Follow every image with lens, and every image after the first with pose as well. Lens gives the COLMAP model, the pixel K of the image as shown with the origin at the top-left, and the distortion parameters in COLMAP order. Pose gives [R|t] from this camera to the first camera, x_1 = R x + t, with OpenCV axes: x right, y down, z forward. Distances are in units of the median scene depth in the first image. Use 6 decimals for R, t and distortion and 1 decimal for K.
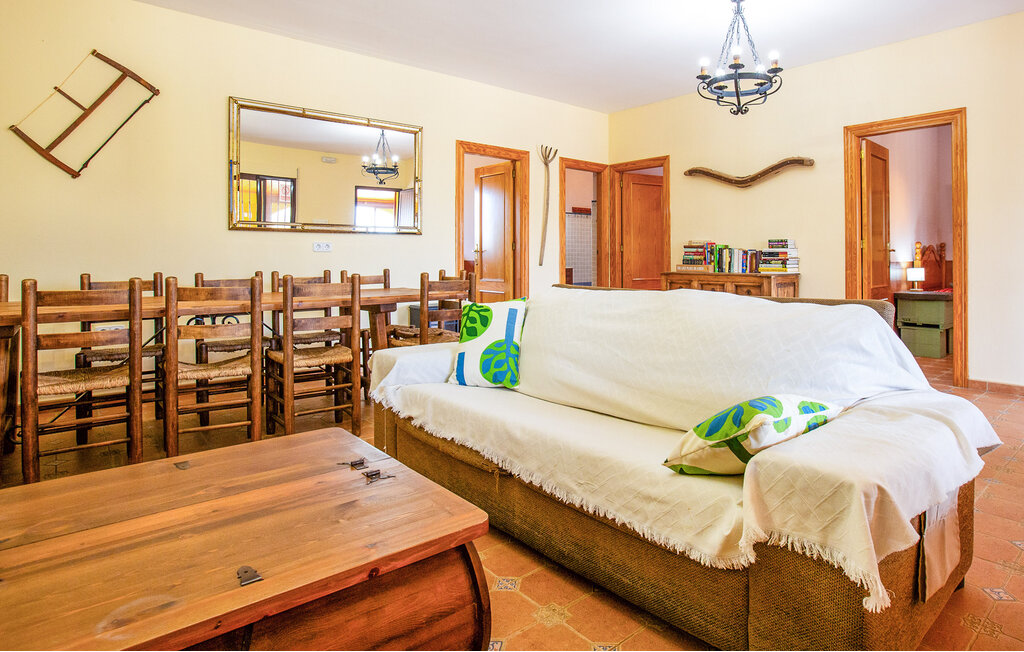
lens RADIAL K [[525.4, 0, 524.9], [0, 525.4, 309.3], [0, 0, 1]] dist [-0.001805, -0.000081]
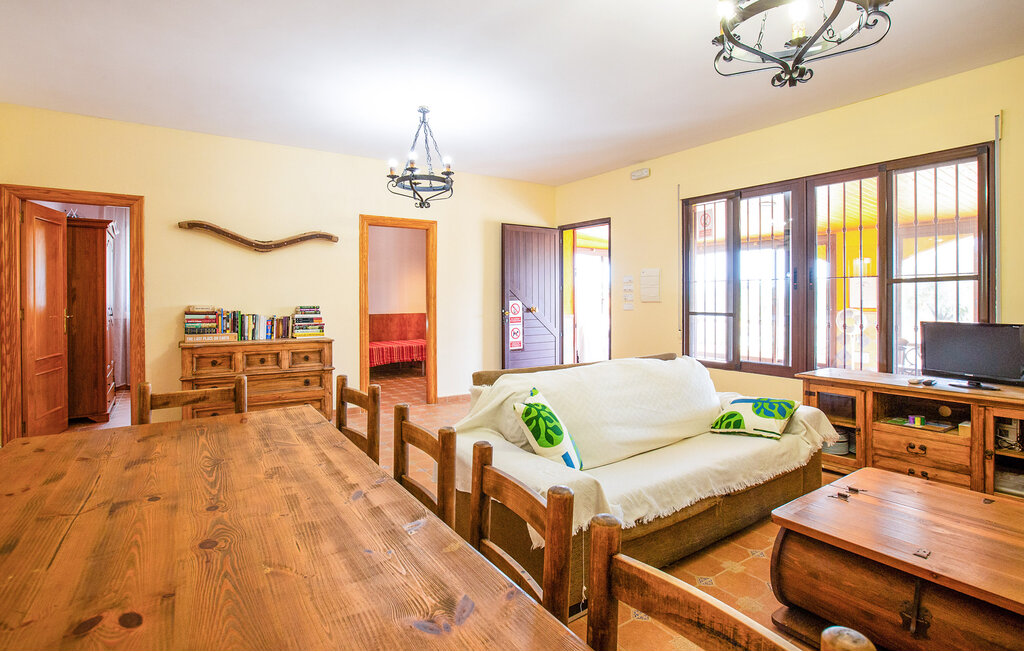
lens RADIAL K [[525.4, 0, 524.9], [0, 525.4, 309.3], [0, 0, 1]] dist [-0.001805, -0.000081]
pose [[0.156788, -0.022021, 0.987387, -0.488455], [0.103954, 0.994566, 0.005674, -0.085910], [-0.982146, 0.101753, 0.158226, 0.401714]]
